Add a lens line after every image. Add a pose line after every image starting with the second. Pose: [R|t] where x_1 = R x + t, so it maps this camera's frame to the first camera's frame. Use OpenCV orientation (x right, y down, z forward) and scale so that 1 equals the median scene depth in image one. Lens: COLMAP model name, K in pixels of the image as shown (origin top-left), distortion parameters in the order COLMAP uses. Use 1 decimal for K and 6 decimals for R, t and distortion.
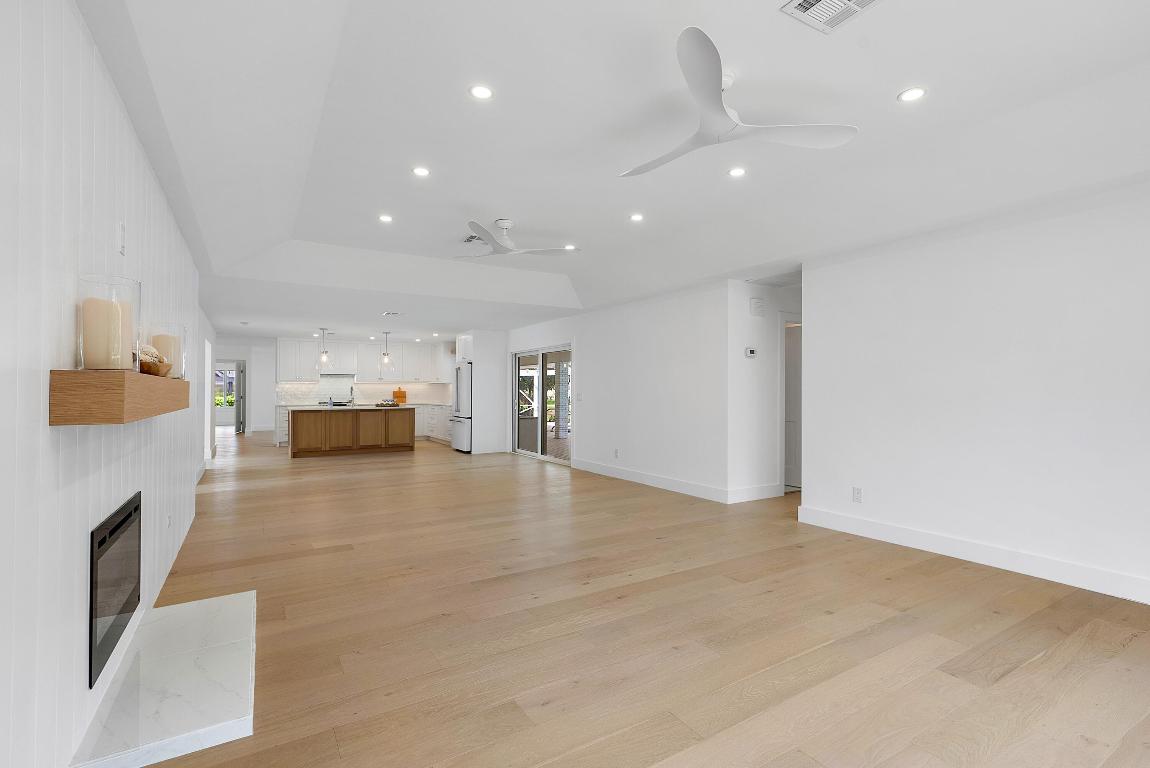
lens RADIAL K [[531.4, 0, 577.3], [0, 531.4, 388.6], [0, 0, 1]] dist [0.001550, 0.000106]
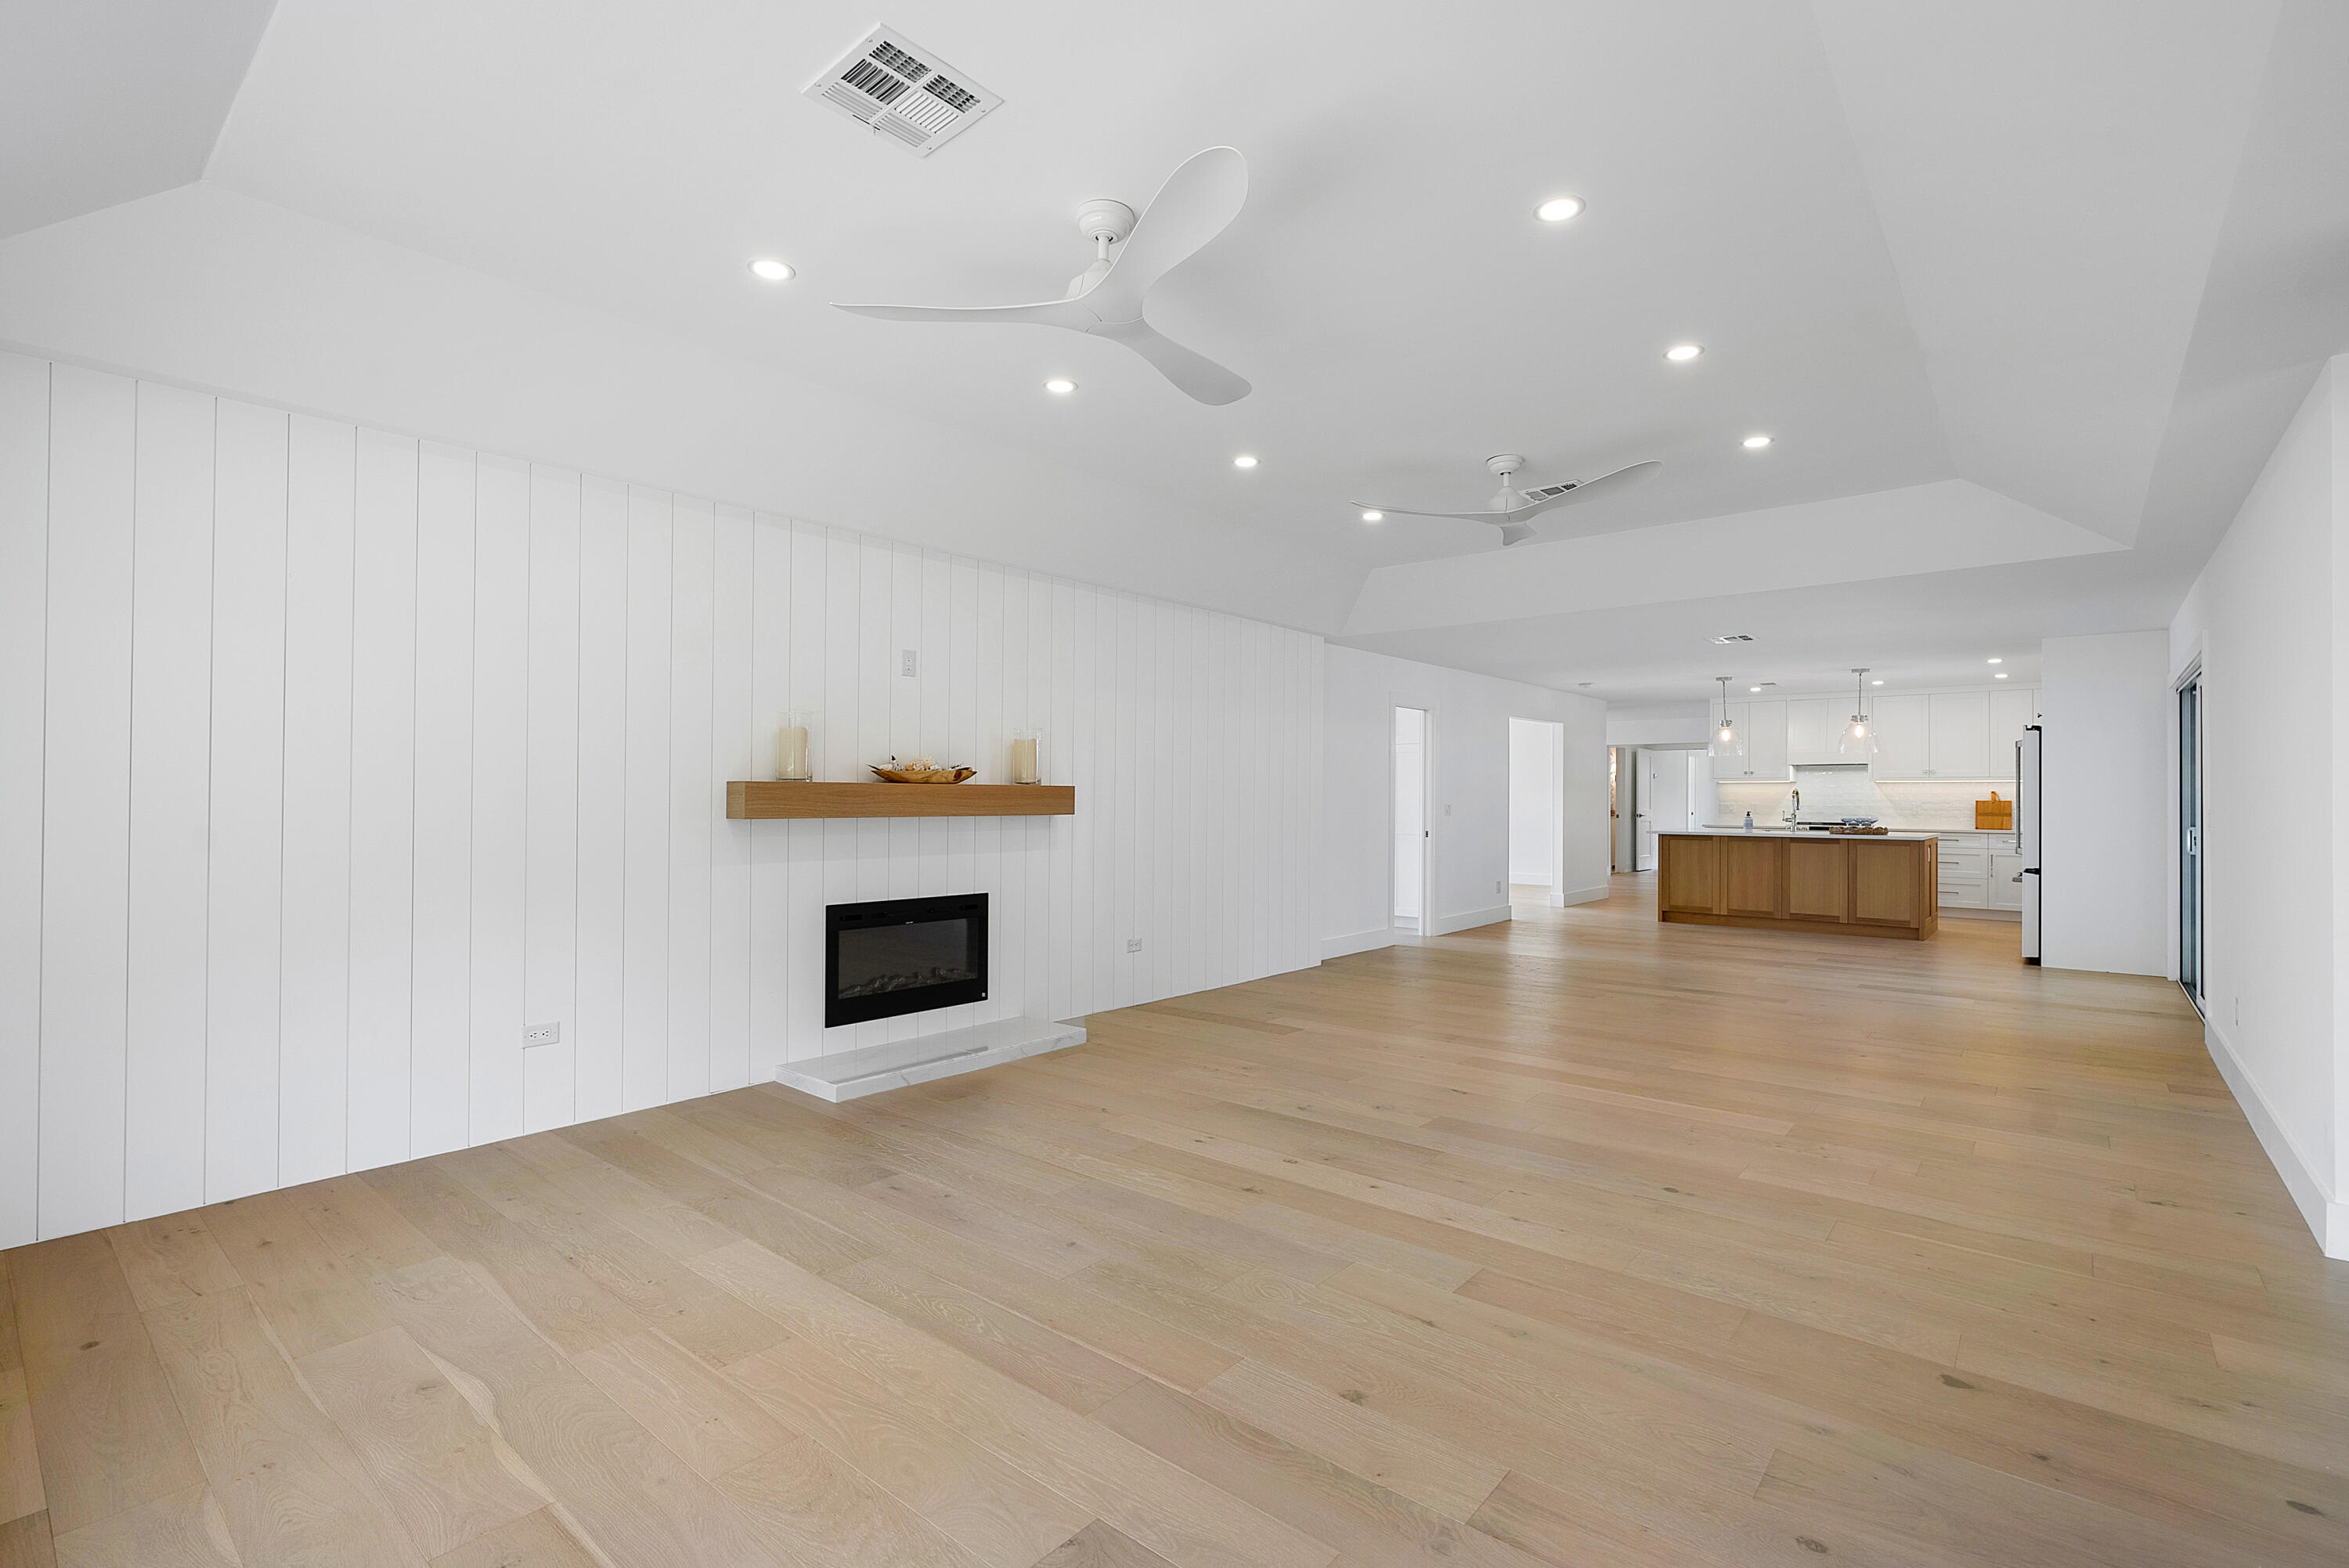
lens RADIAL K [[1085.2, 0, 1227.9], [0, 1085.2, 787.4], [0, 0, 1]] dist [0.001550, 0.000106]
pose [[0.316852, -0.007117, -0.948448, 0.379344], [0.001599, 0.999974, -0.006970, -0.000323], [0.948474, 0.000692, 0.316856, 0.218627]]
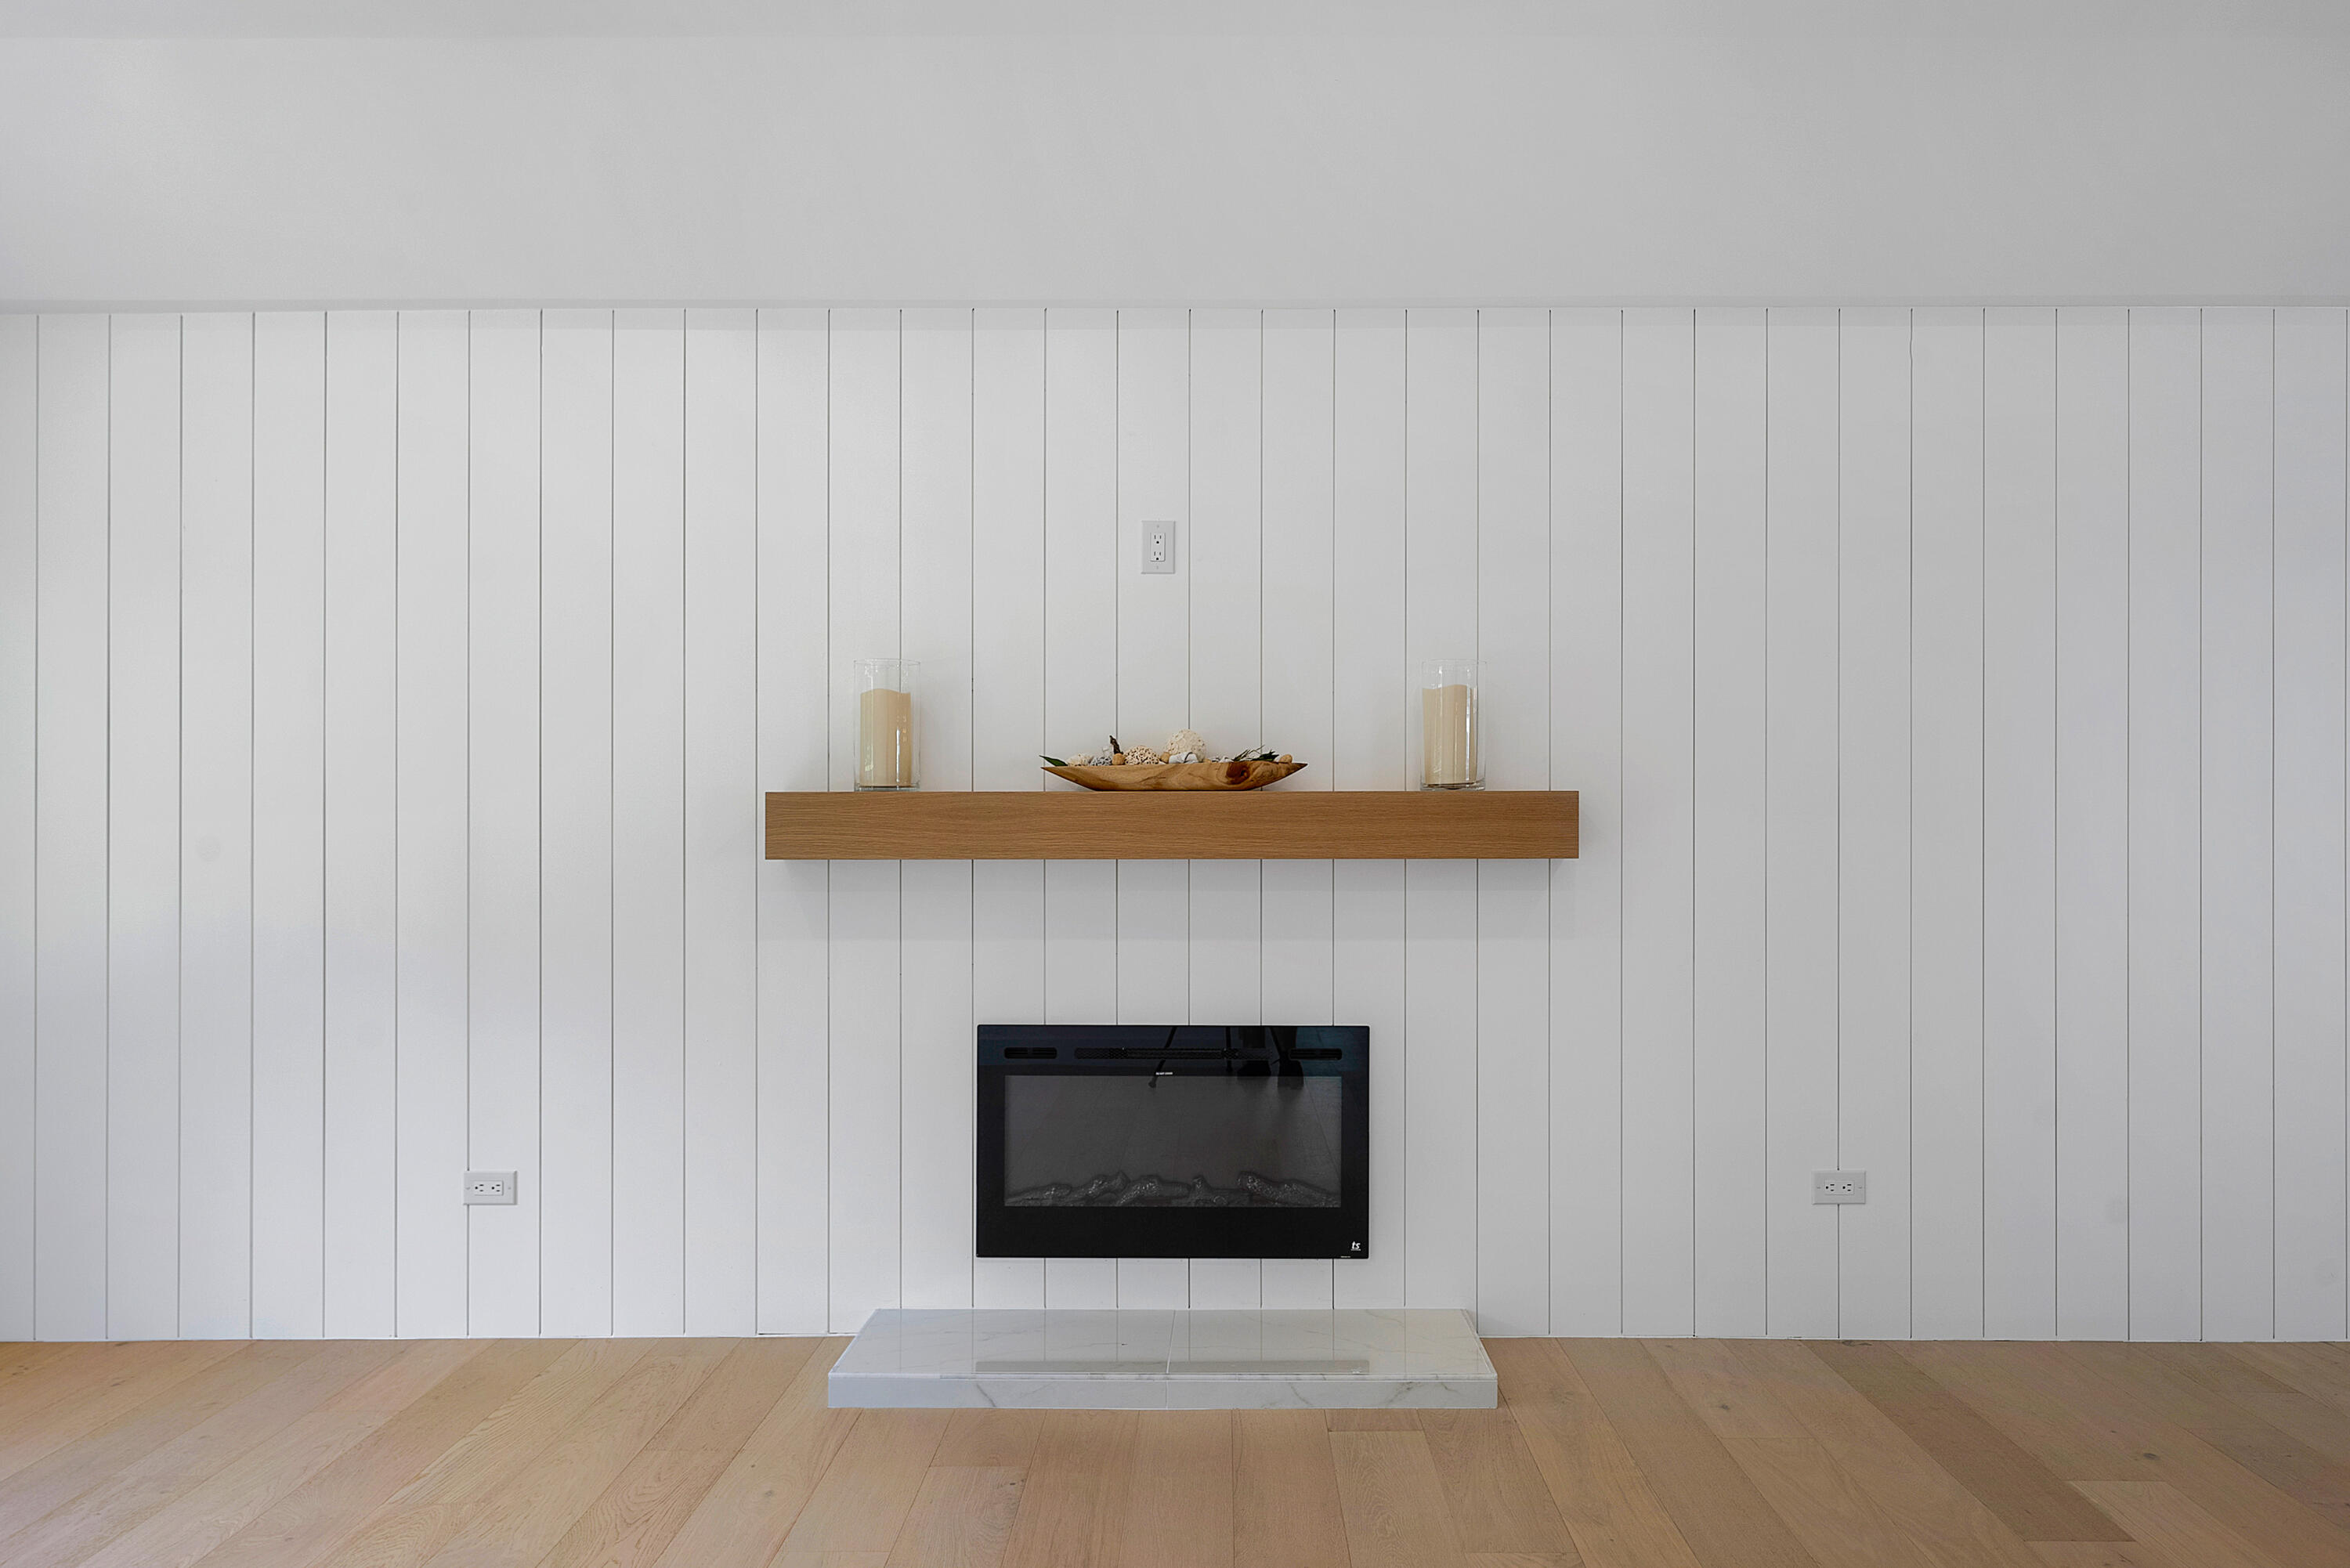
lens RADIAL K [[1805.9, 0, 1176.5], [0, 1805.9, 807.8], [0, 0, 1]] dist [0.000096, 0.008806]
pose [[-0.549982, -0.004731, -0.835163, 0.172194], [0.005248, 0.999945, -0.009121, 0.001921], [0.835160, -0.009399, -0.549927, 0.502858]]
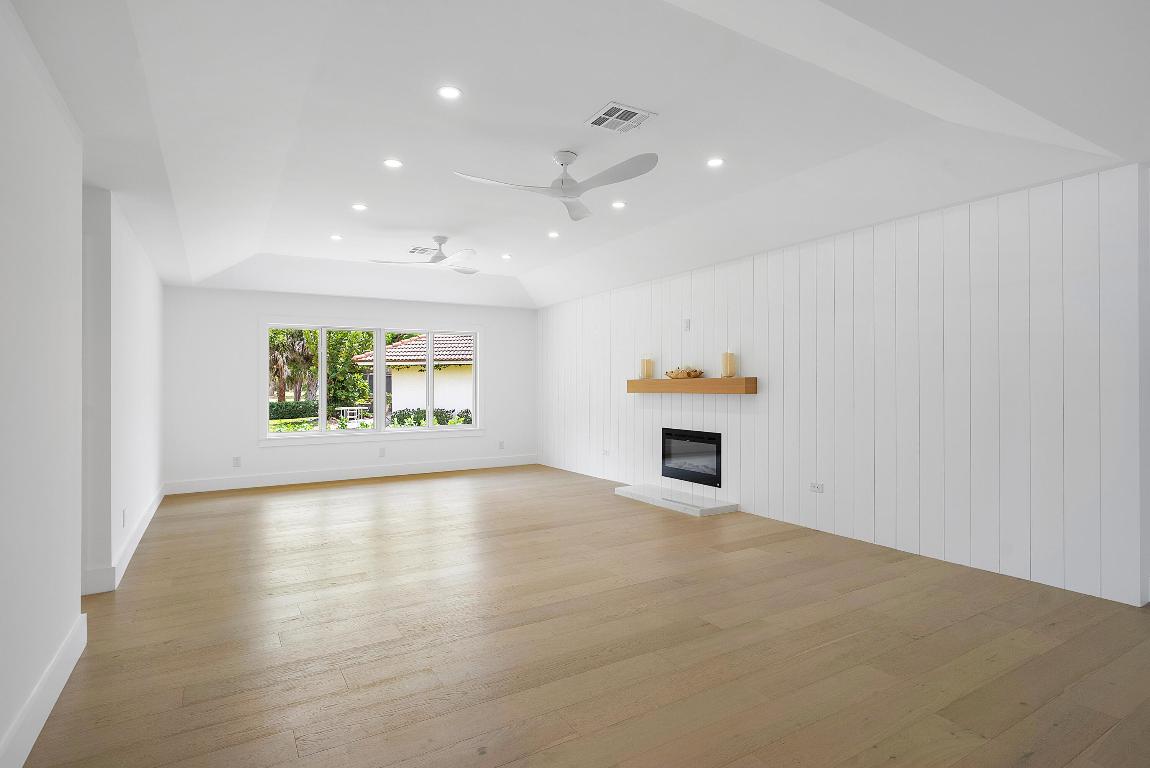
lens RADIAL K [[615.3, 0, 580.5], [0, 615.3, 382.3], [0, 0, 1]] dist [-0.000312, -0.000138]
pose [[-0.999144, 0.001363, 0.041355, -0.122121], [0.000813, 0.999911, -0.013298, 0.007694], [-0.041369, -0.013253, -0.999056, 0.971333]]
